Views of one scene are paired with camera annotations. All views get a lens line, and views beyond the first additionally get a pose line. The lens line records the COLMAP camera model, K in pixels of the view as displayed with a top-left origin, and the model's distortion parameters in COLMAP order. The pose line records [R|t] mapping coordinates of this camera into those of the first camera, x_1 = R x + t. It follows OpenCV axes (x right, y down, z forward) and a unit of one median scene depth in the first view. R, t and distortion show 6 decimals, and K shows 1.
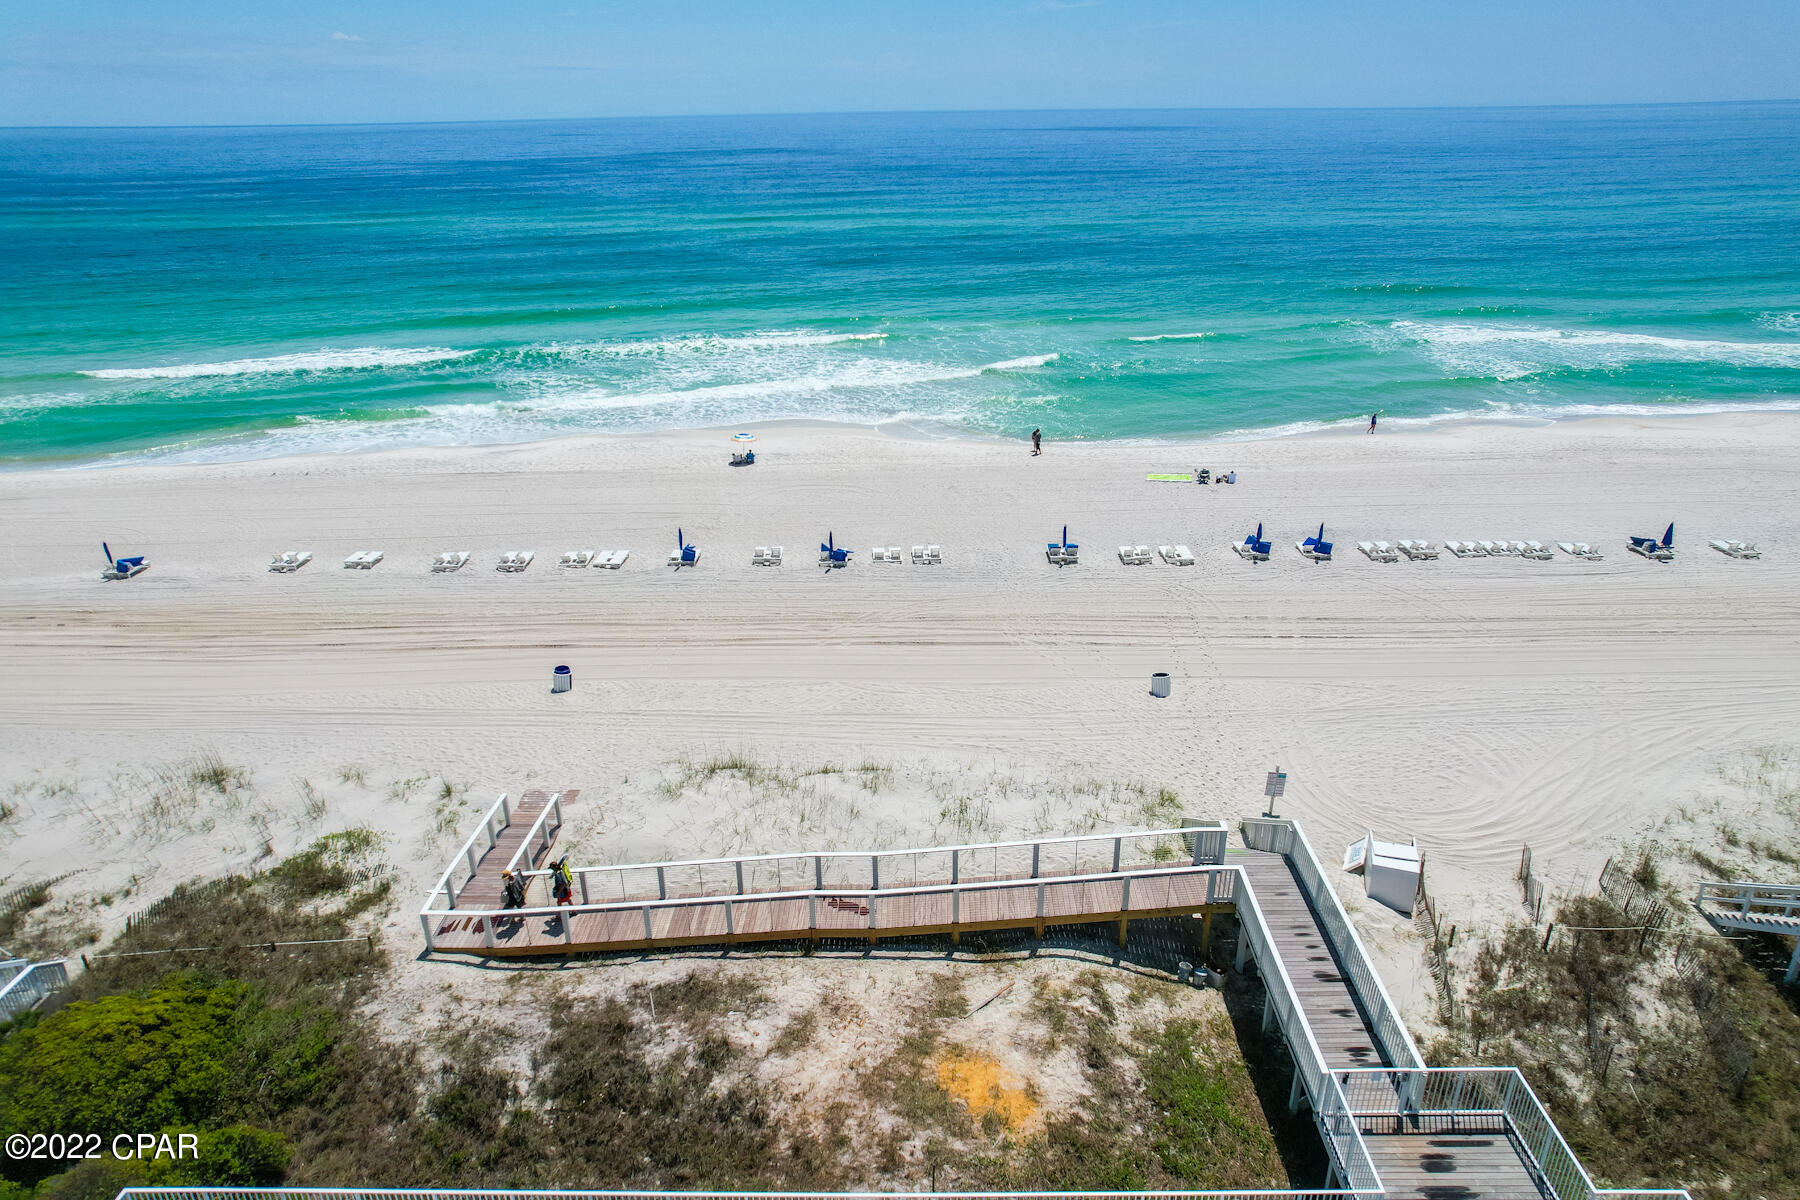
lens RADIAL K [[1149.4, 0, 900.0], [0, 1149.4, 600.0], [0, 0, 1]] dist [-0.074439, 0.063702]
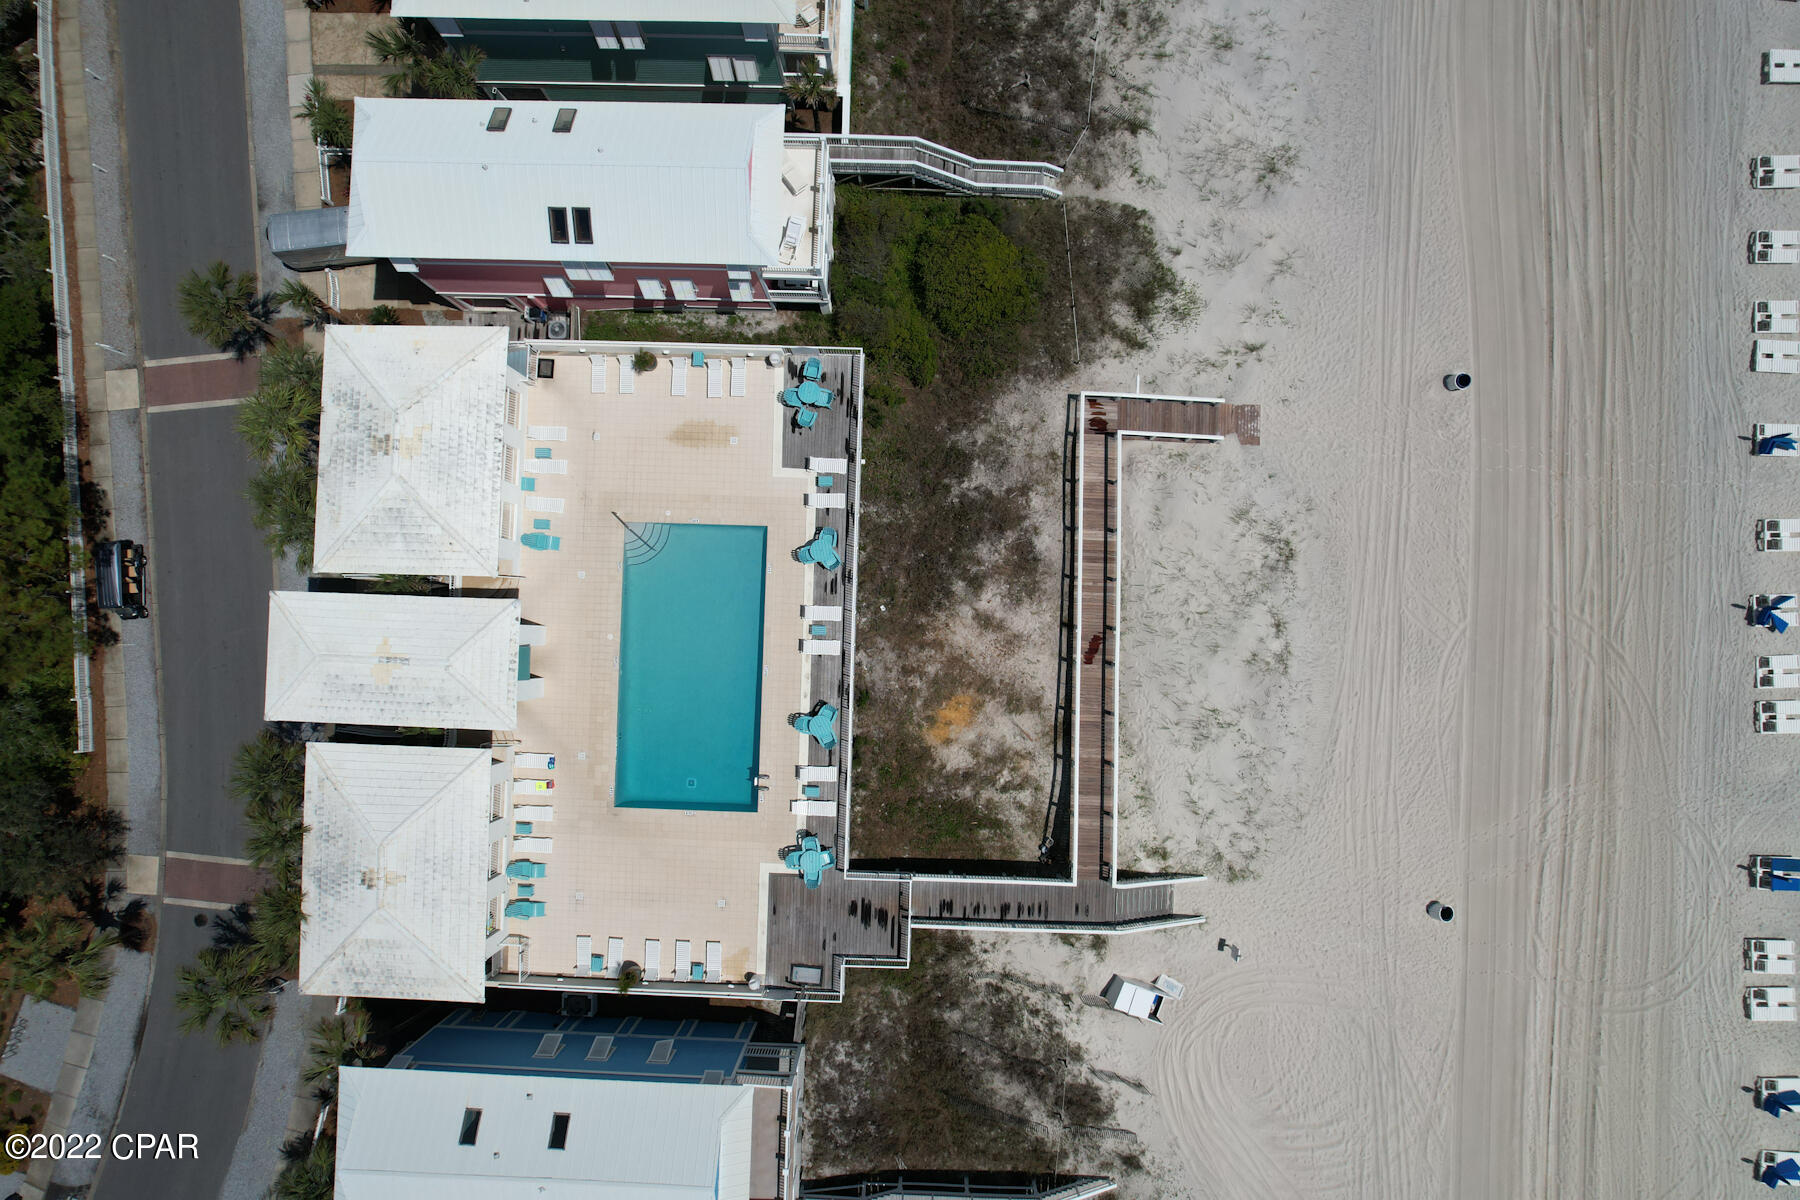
lens RADIAL K [[1149.4, 0, 900.0], [0, 1149.4, 600.0], [0, 0, 1]] dist [-0.074439, 0.063702]
pose [[-0.016853, 0.999775, -0.012916, -0.091099], [-0.383414, 0.005468, 0.923561, -1.202827], [0.923423, 0.020517, 0.383235, 0.112583]]
